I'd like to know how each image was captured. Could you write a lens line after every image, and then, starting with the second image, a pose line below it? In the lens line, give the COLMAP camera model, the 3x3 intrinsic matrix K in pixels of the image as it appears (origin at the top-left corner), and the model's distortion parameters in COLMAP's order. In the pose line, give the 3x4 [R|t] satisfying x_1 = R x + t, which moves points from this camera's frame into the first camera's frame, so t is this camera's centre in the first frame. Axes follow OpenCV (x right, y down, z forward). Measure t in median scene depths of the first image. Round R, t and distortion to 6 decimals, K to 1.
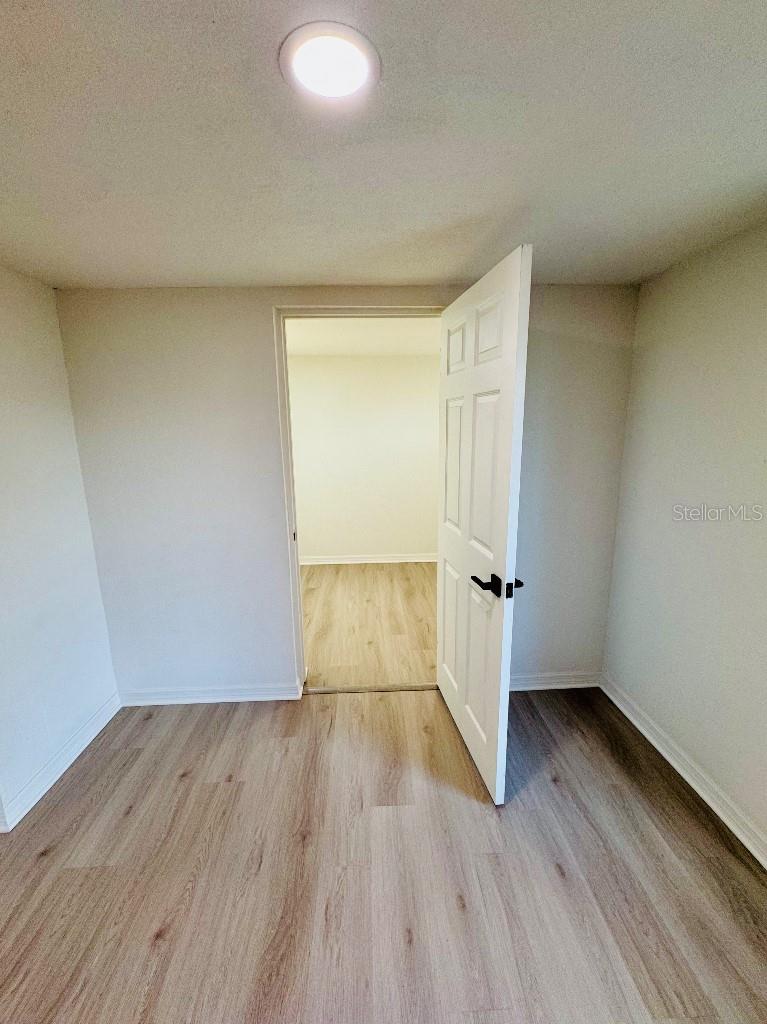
lens RADIAL K [[413.0, 0, 386.9], [0, 413.0, 513.9], [0, 0, 1]] dist [-0.014174, -0.000183]
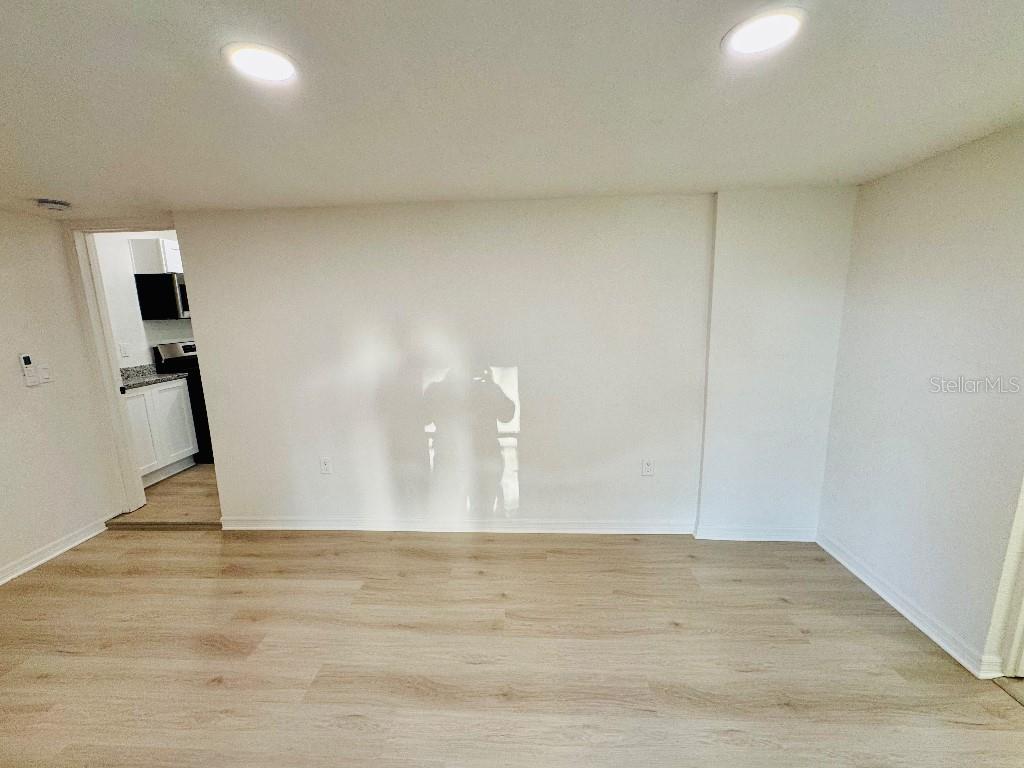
lens RADIAL K [[413.0, 0, 513.4], [0, 413.0, 381.9], [0, 0, 1]] dist [-0.014174, -0.000183]
pose [[-0.108785, 0.194440, -0.974863, 0.583622], [-0.172219, 0.962168, 0.211126, -0.070155], [0.979033, 0.190858, -0.071183, 0.198842]]
